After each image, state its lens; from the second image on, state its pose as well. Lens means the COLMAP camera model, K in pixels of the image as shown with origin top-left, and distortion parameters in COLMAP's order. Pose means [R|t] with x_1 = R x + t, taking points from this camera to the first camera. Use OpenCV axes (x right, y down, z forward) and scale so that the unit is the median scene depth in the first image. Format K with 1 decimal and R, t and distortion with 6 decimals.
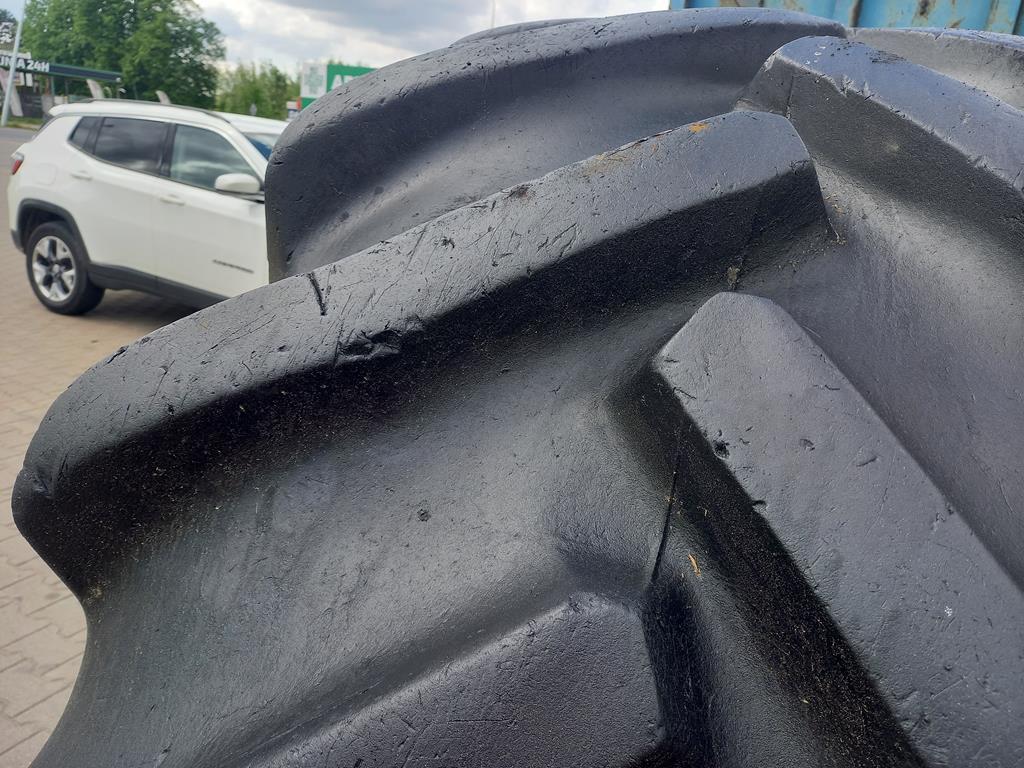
lens RADIAL K [[740.0, 0, 529.3], [0, 740.0, 382.7], [0, 0, 1]] dist [0.055183, -0.063396]
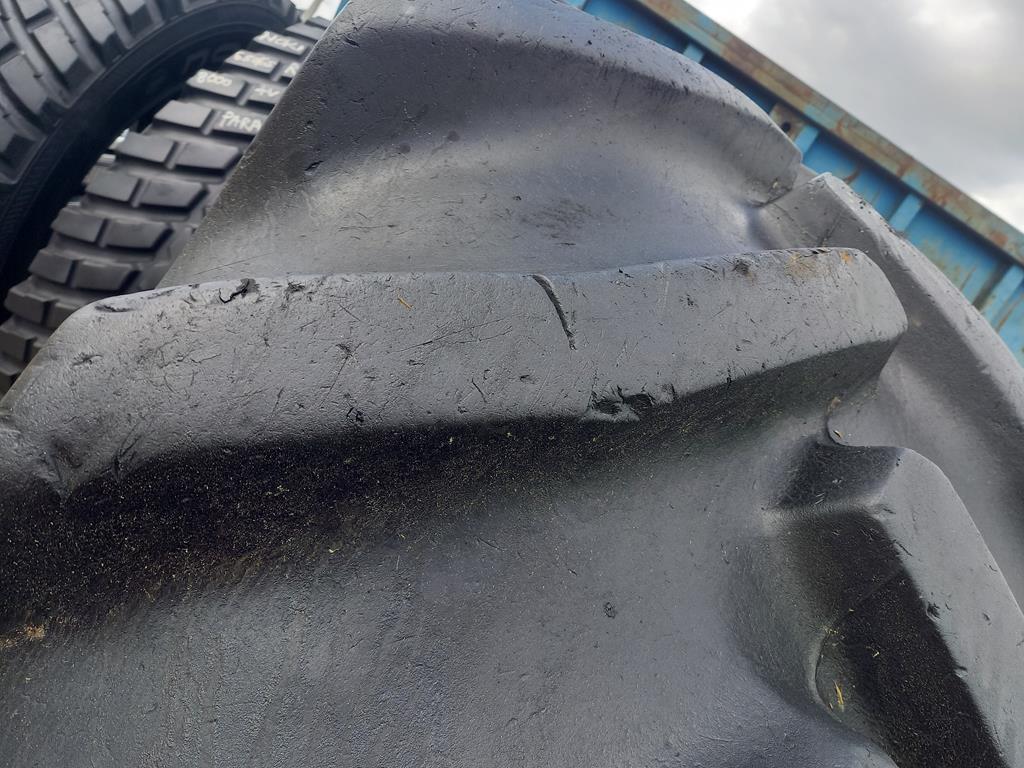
lens RADIAL K [[769.0, 0, 512.0], [0, 769.0, 384.0], [0, 0, 1]] dist [0.005293, -0.004641]
pose [[0.798867, 0.251421, 0.546442, -0.778280], [-0.298649, 0.954360, -0.002498, -0.034840], [-0.522130, -0.161199, 0.837494, 0.352392]]
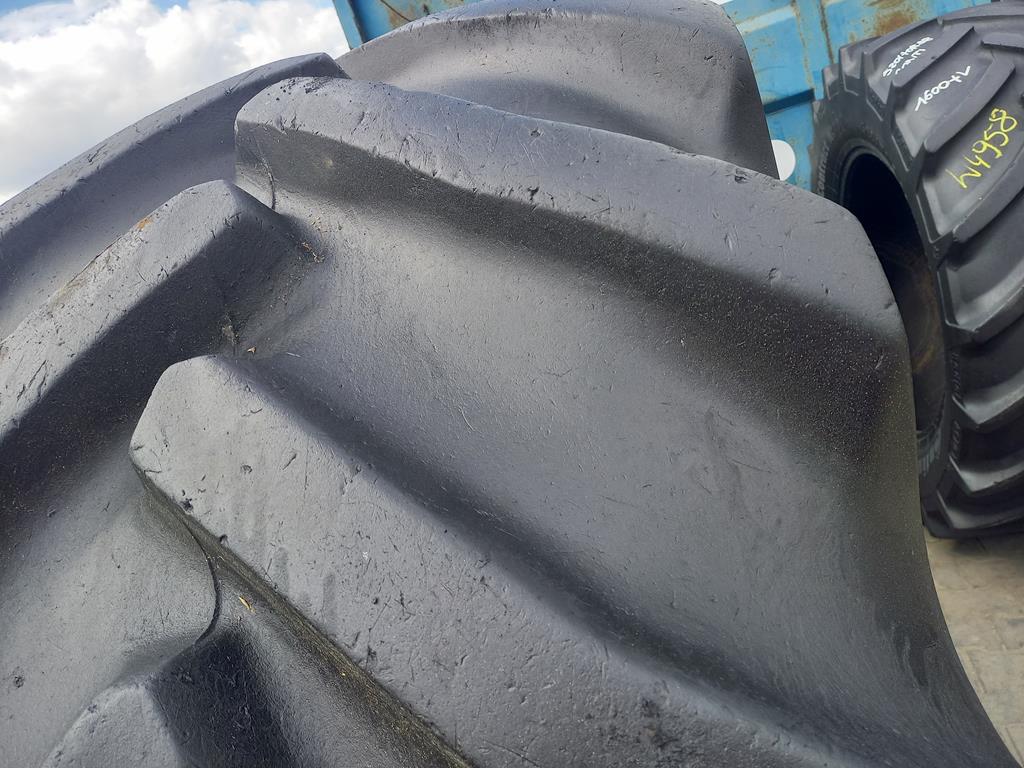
lens RADIAL K [[739.3, 0, 512.0], [0, 739.3, 384.0], [0, 0, 1]] dist [0.038821, -0.002304]
pose [[0.887093, -0.449964, 0.102952, 0.539256], [0.452889, 0.891549, -0.005729, 0.125770], [-0.089209, 0.051708, 0.994670, -0.125304]]
